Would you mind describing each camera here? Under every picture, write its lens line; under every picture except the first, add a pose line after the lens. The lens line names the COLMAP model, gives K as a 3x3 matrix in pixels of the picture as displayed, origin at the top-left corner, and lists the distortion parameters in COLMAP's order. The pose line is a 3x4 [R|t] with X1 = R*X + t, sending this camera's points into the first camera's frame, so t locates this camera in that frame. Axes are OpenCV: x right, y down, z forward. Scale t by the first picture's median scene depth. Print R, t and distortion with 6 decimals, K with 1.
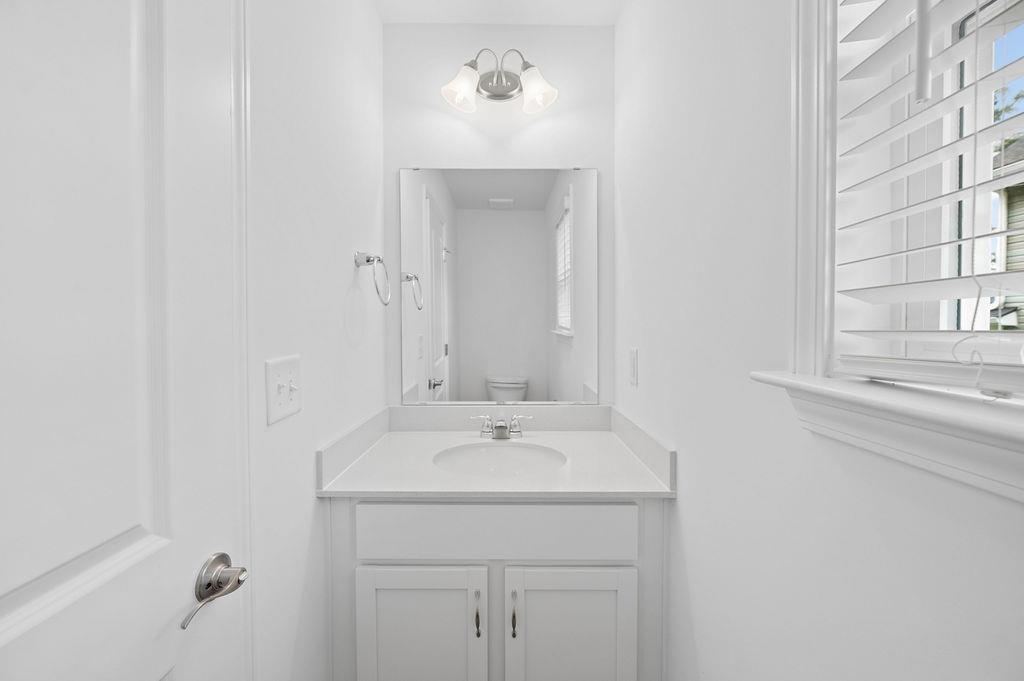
lens RADIAL K [[410.2, 0, 528.6], [0, 410.2, 332.0], [0, 0, 1]] dist [-0.005860, 0.001878]
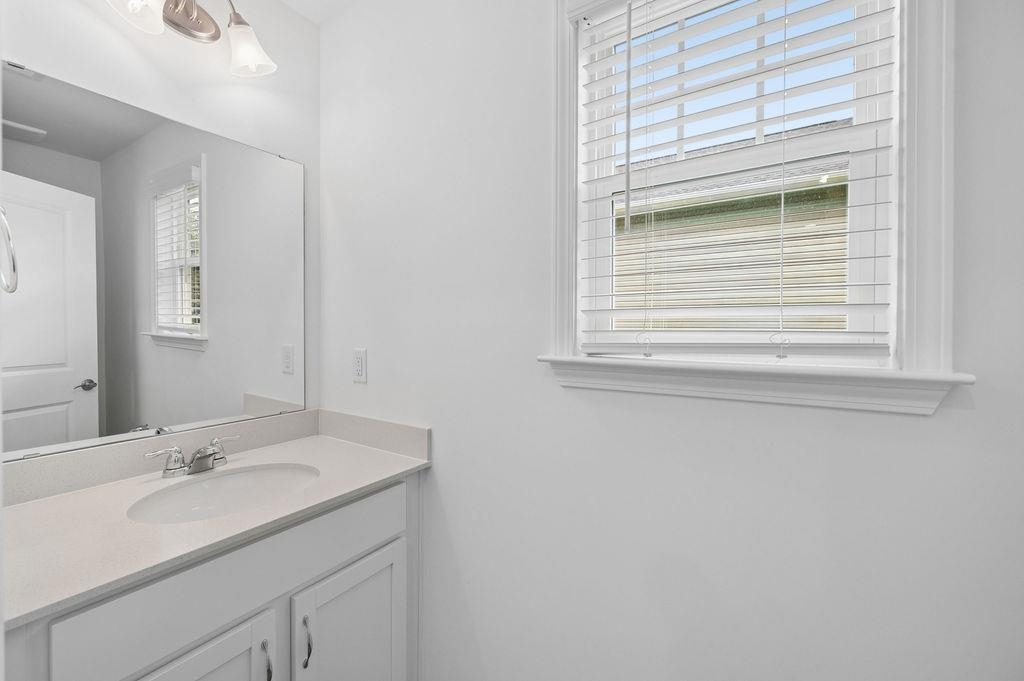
lens RADIAL K [[410.2, 0, 506.7], [0, 410.2, 327.6], [0, 0, 1]] dist [-0.005860, 0.001878]
pose [[0.556932, 0.001118, 0.830557, -0.536013], [0.010255, 0.999914, -0.008222, -0.002931], [-0.830495, 0.013096, 0.556872, 0.108152]]
